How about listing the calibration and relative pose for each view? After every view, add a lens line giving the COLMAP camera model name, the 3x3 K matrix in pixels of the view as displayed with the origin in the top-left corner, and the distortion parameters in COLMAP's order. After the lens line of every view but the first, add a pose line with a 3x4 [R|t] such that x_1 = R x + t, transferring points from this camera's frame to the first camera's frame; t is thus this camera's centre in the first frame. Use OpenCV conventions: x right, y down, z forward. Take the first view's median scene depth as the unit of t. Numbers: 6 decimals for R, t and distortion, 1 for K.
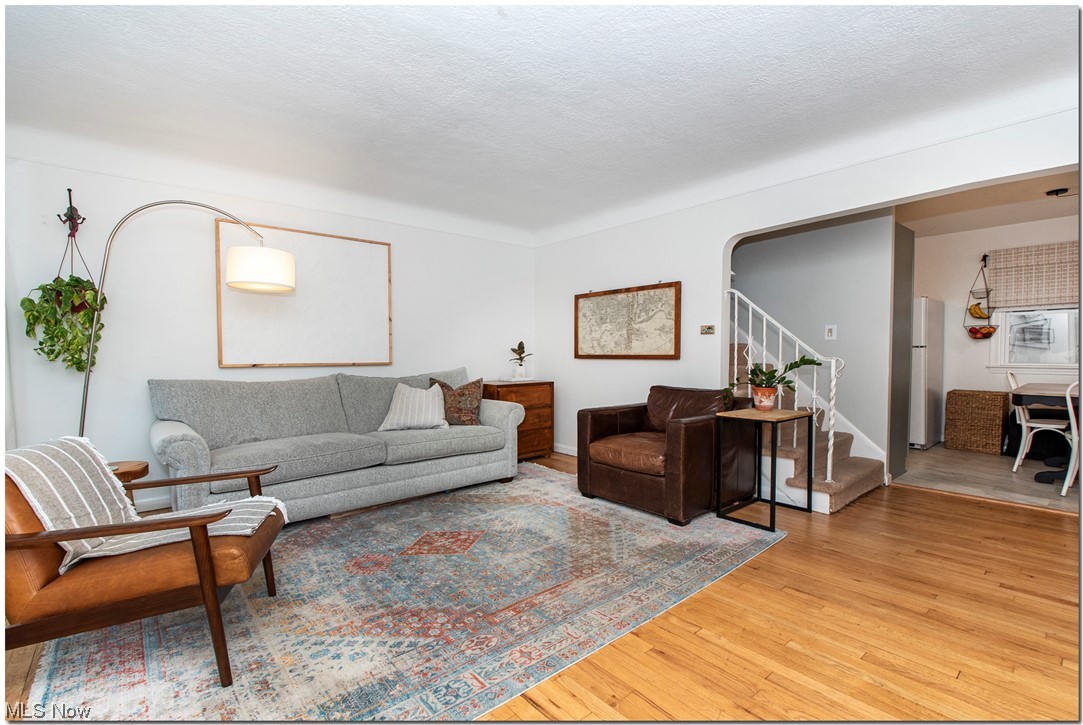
lens RADIAL K [[491.9, 0, 544.4], [0, 491.9, 362.5], [0, 0, 1]] dist [-0.005725, -0.000506]
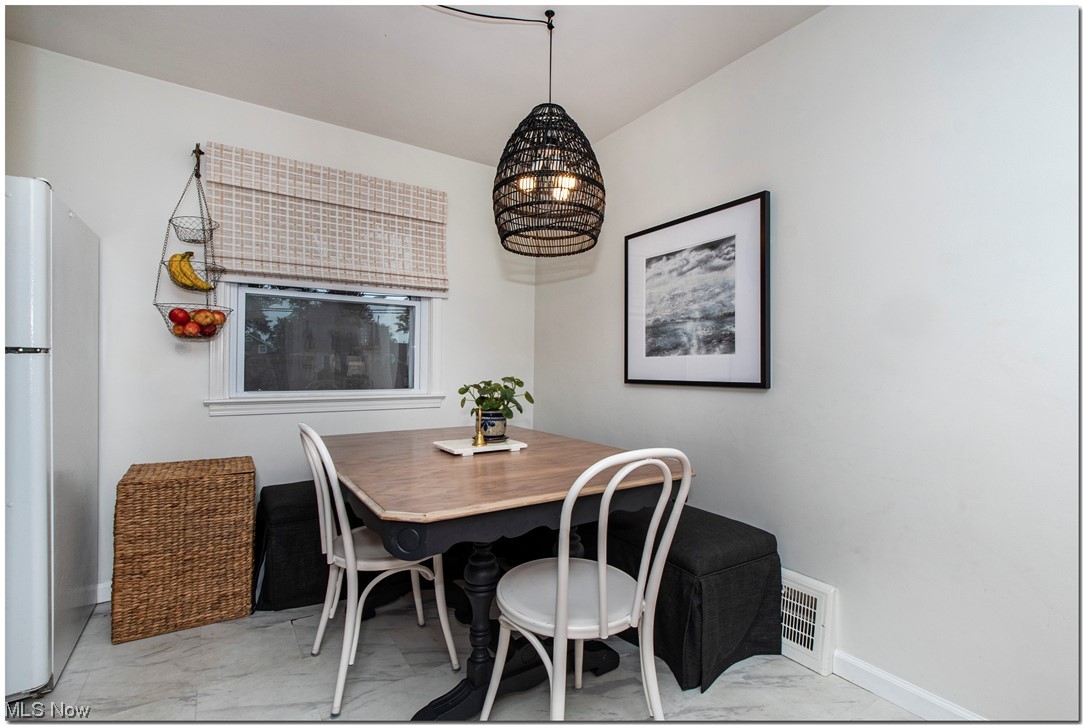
lens RADIAL K [[491.9, 0, 544.0], [0, 491.9, 366.6], [0, 0, 1]] dist [-0.005725, -0.000506]
pose [[0.117456, 0.008767, 0.993039, 0.506979], [0.021972, 0.999693, -0.011425, -0.012607], [-0.992835, 0.023160, 0.117228, 0.651862]]
